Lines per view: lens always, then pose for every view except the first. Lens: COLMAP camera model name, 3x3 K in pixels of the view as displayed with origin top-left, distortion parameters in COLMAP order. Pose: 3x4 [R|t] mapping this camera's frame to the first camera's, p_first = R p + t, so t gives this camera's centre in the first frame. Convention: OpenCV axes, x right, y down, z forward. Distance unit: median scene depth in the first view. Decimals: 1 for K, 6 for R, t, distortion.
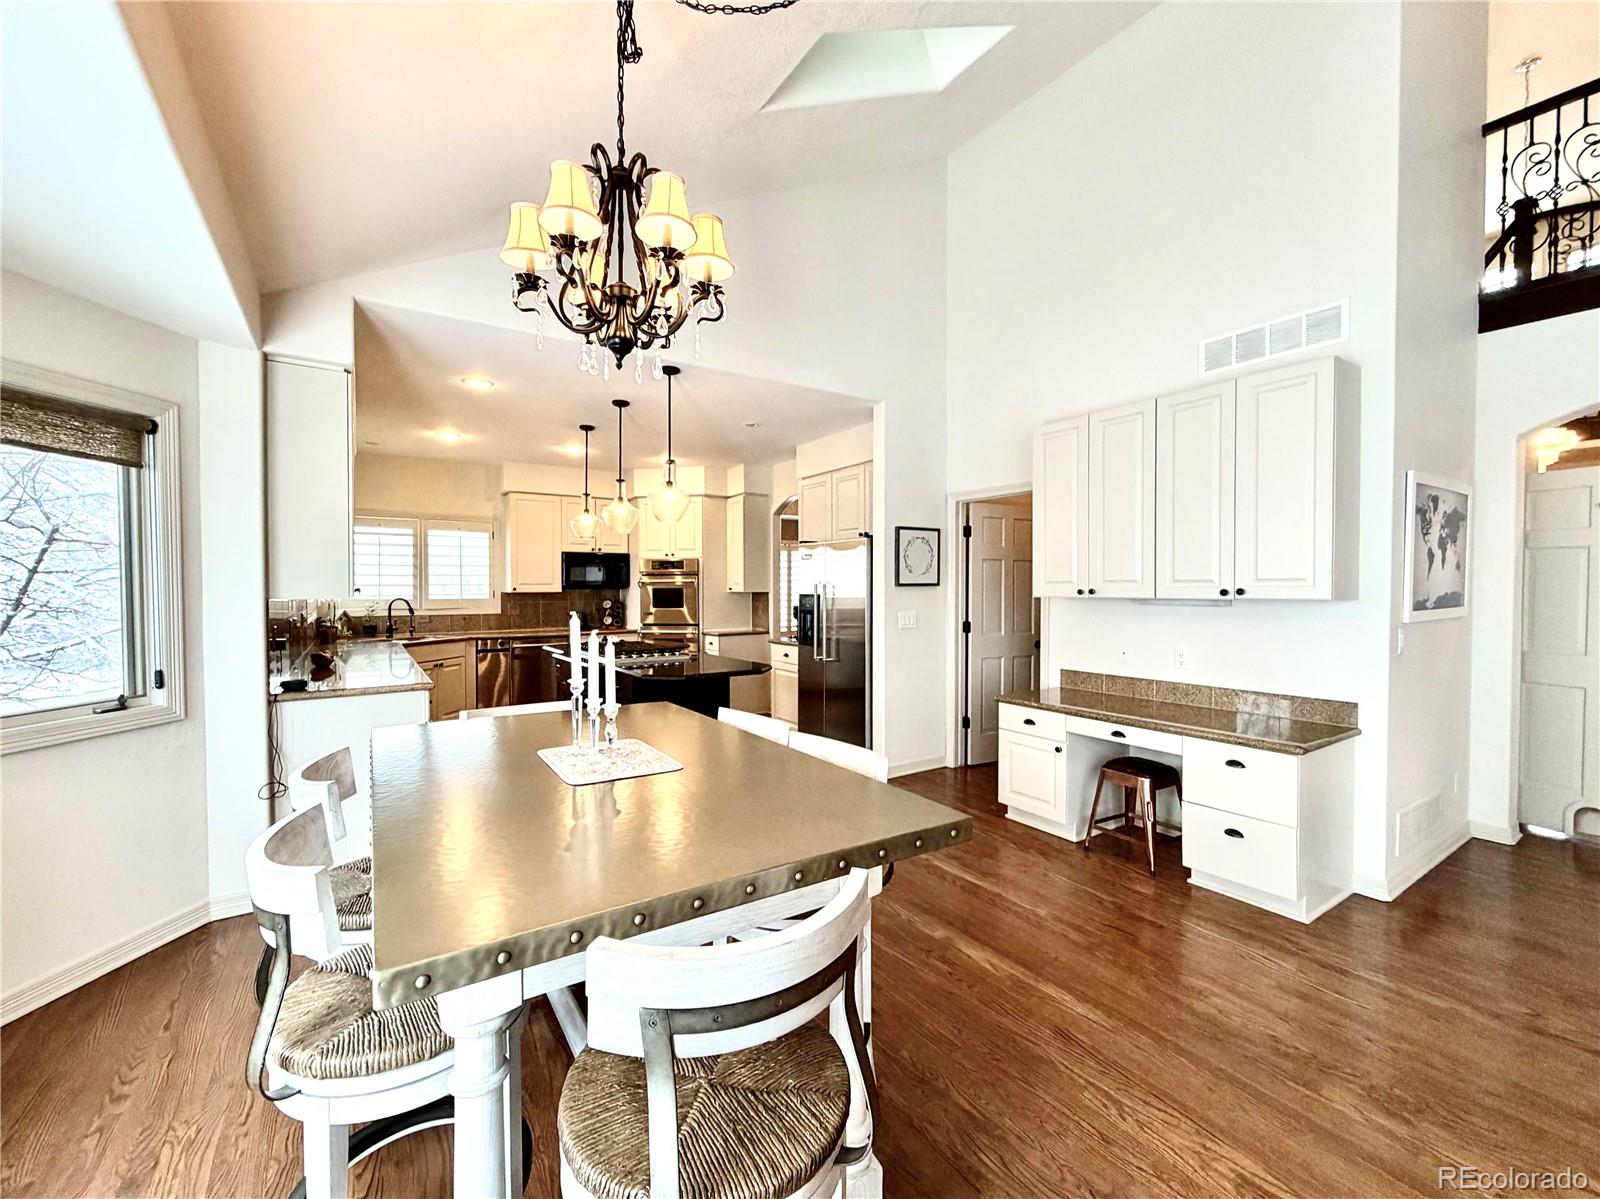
lens RADIAL K [[648.7, 0, 795.3], [0, 648.7, 597.9], [0, 0, 1]] dist [0.000123, -0.000116]
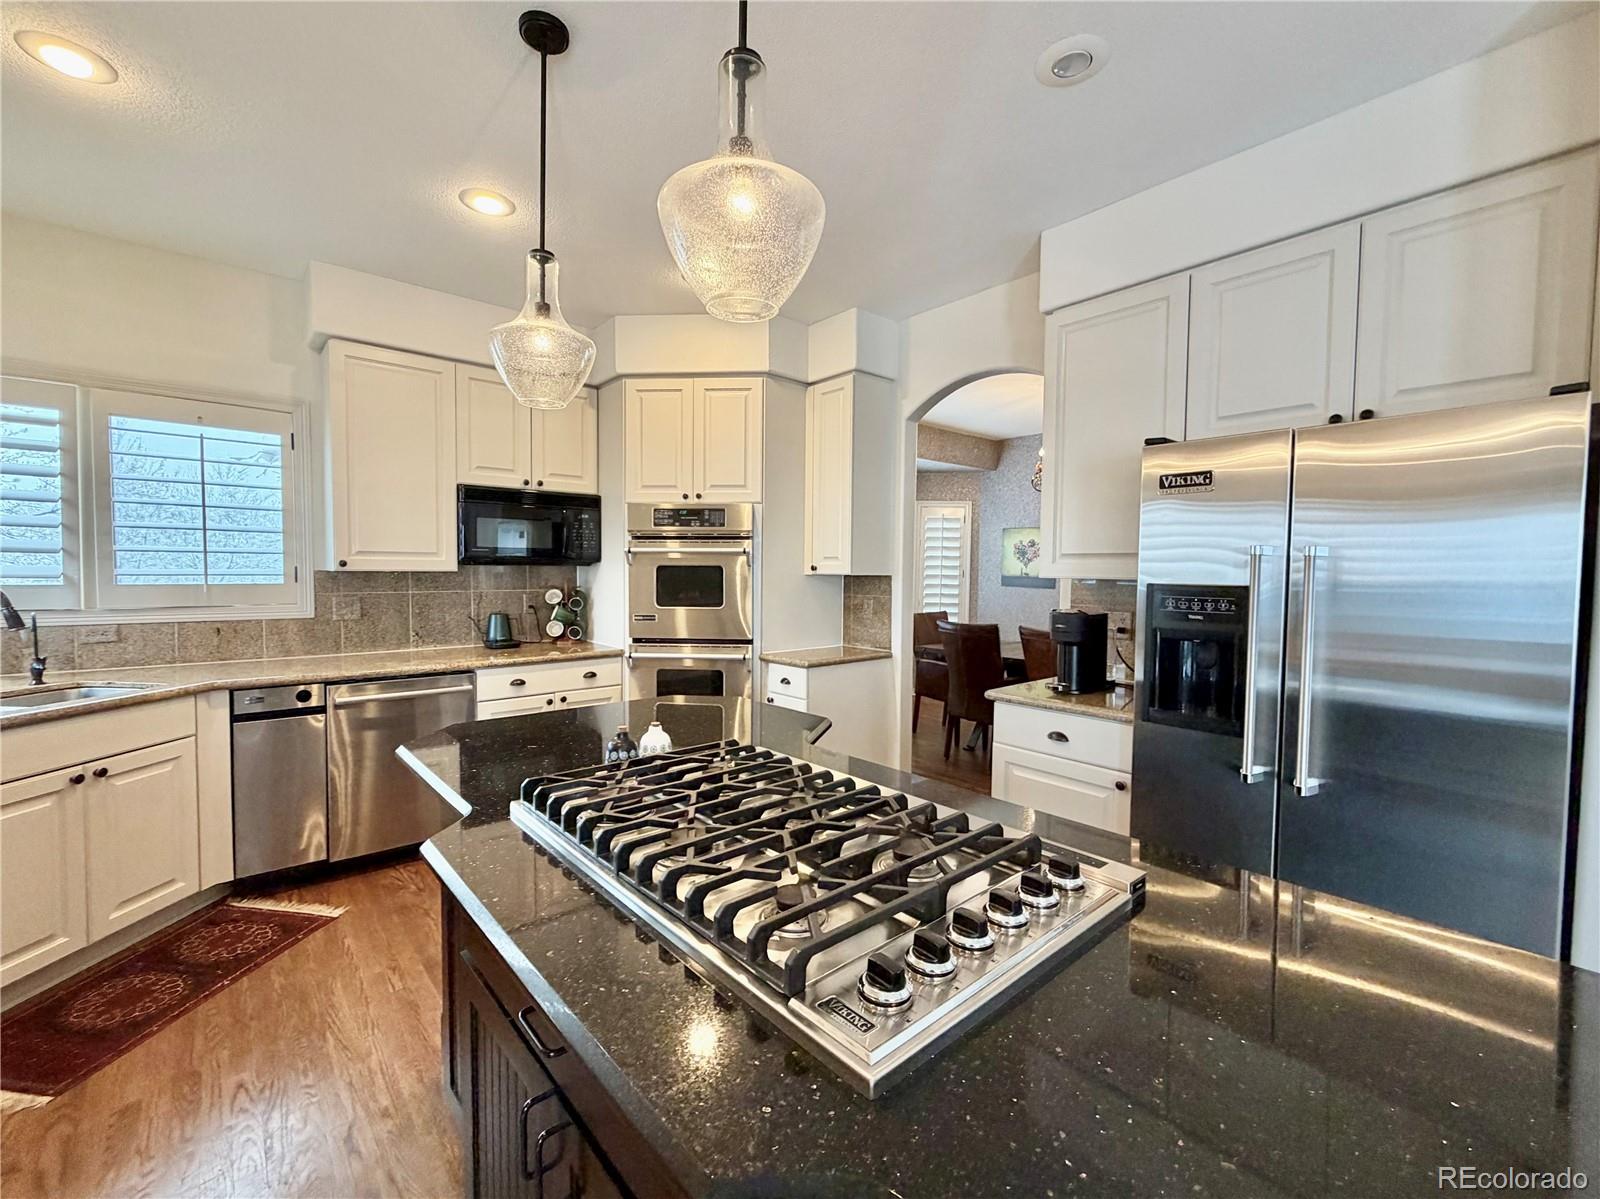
lens RADIAL K [[648.7, 0, 795.3], [0, 648.7, 597.9], [0, 0, 1]] dist [0.000123, -0.000116]
pose [[0.990473, 0.006061, 0.137576, -0.187836], [-0.010012, 0.999556, 0.028046, -0.005356], [-0.137345, -0.029157, 0.990094, 0.516165]]
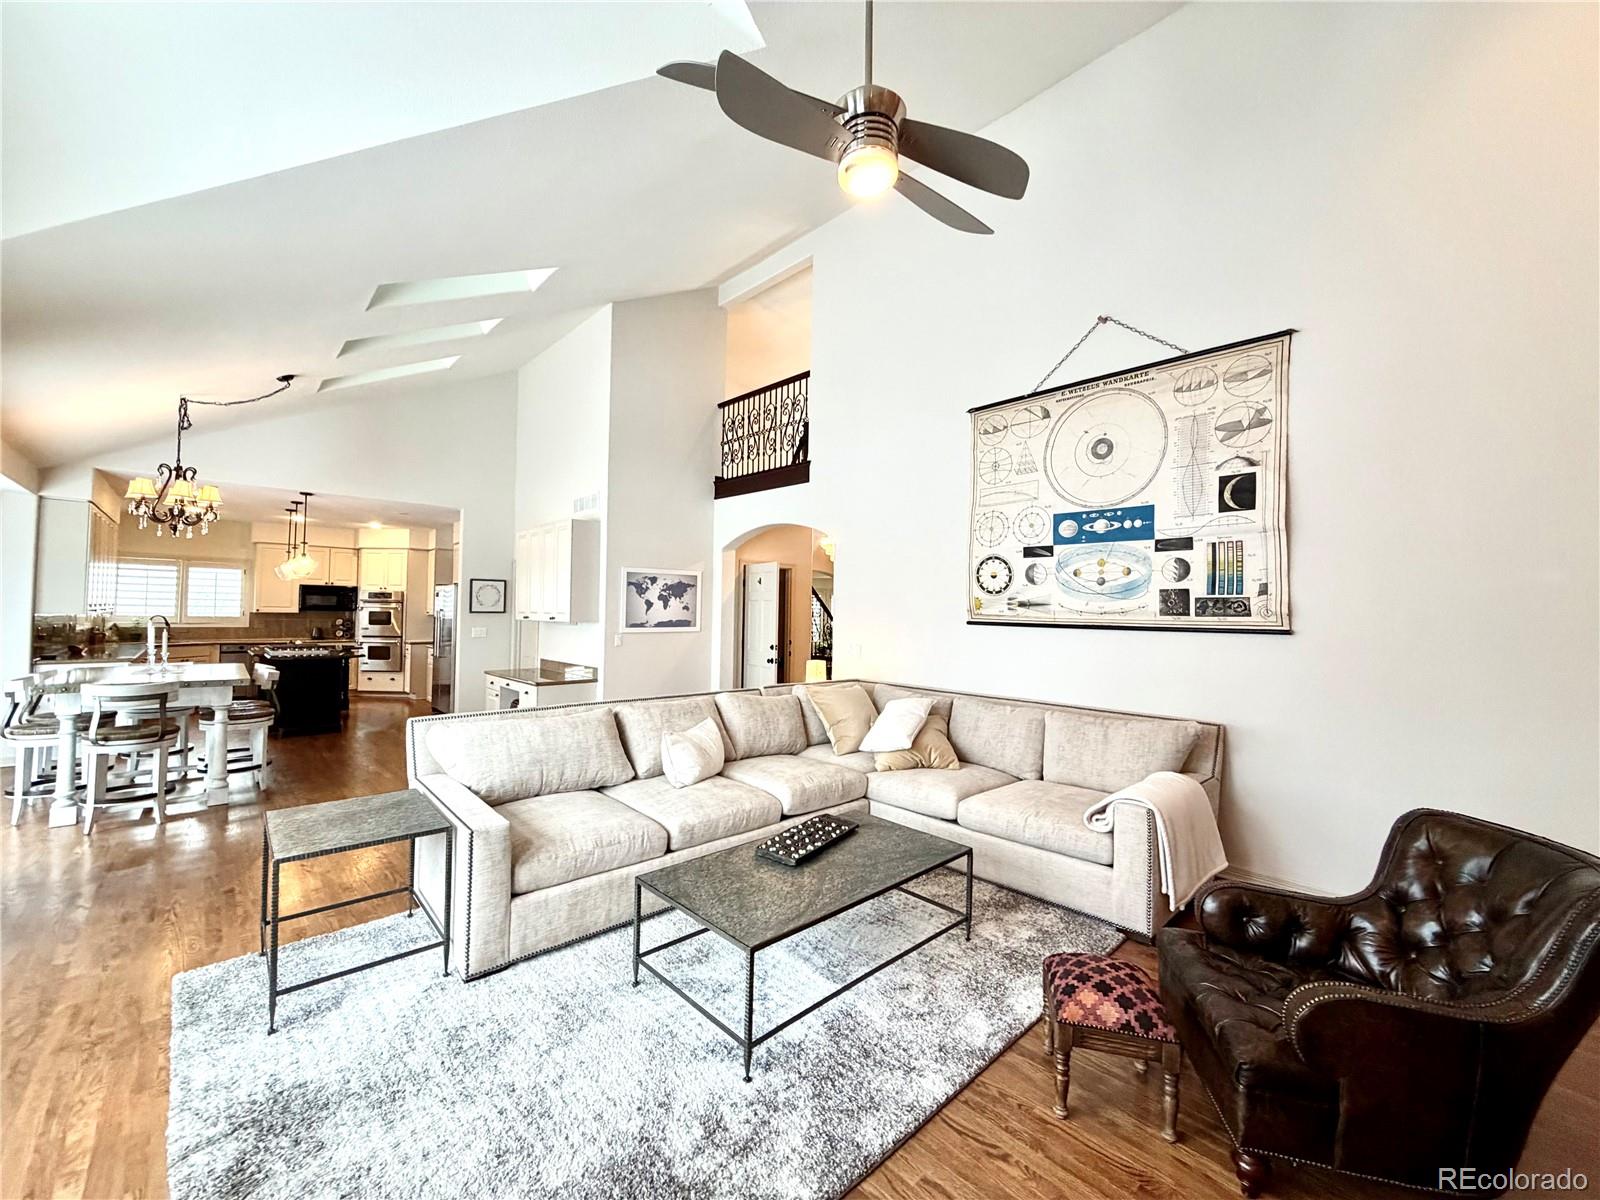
lens RADIAL K [[612.0, 0, 773.0], [0, 612.0, 604.8], [0, 0, 1]] dist [0.000645, 0.000175]
pose [[0.986652, 0.019580, 0.161660, 0.457617], [-0.014783, 0.999415, -0.030827, -0.000518], [-0.162169, 0.028026, 0.986365, -0.503309]]
